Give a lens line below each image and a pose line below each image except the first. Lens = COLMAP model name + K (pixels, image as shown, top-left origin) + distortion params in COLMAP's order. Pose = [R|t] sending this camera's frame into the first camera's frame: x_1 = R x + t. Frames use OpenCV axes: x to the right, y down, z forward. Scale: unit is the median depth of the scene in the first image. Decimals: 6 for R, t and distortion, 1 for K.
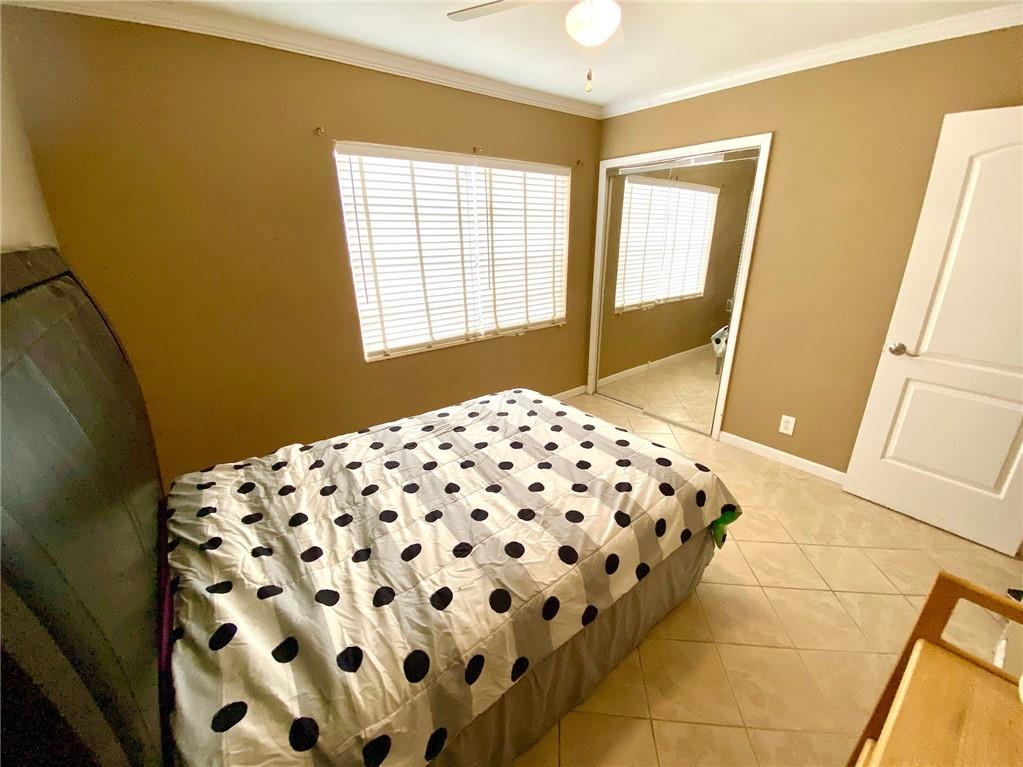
lens RADIAL K [[409.3, 0, 511.5], [0, 409.3, 383.5], [0, 0, 1]] dist [0.053019, -0.038973]
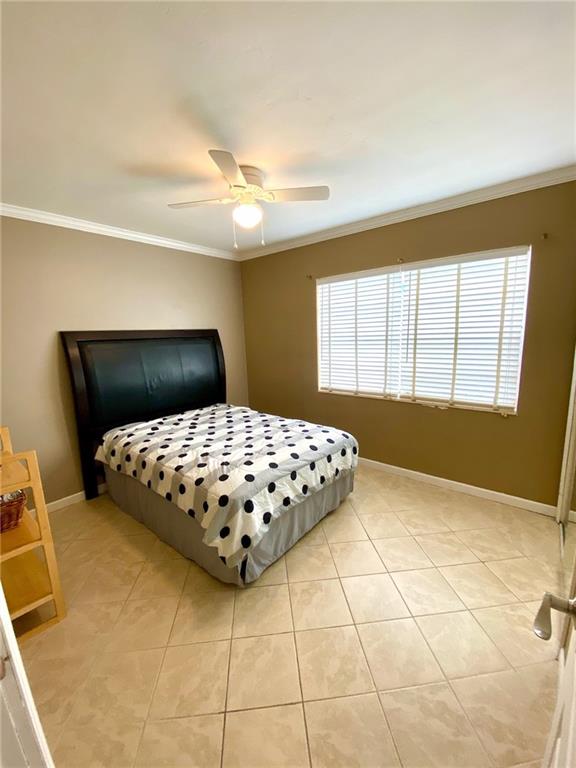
lens RADIAL K [[307.3, 0, 292.6], [0, 307.3, 385.2], [0, 0, 1]] dist [0.053019, -0.038973]
pose [[0.211127, 0.174764, -0.961708, 0.874630], [-0.304888, 0.946573, 0.105080, -0.177349], [0.928692, 0.271029, 0.253131, 0.520162]]
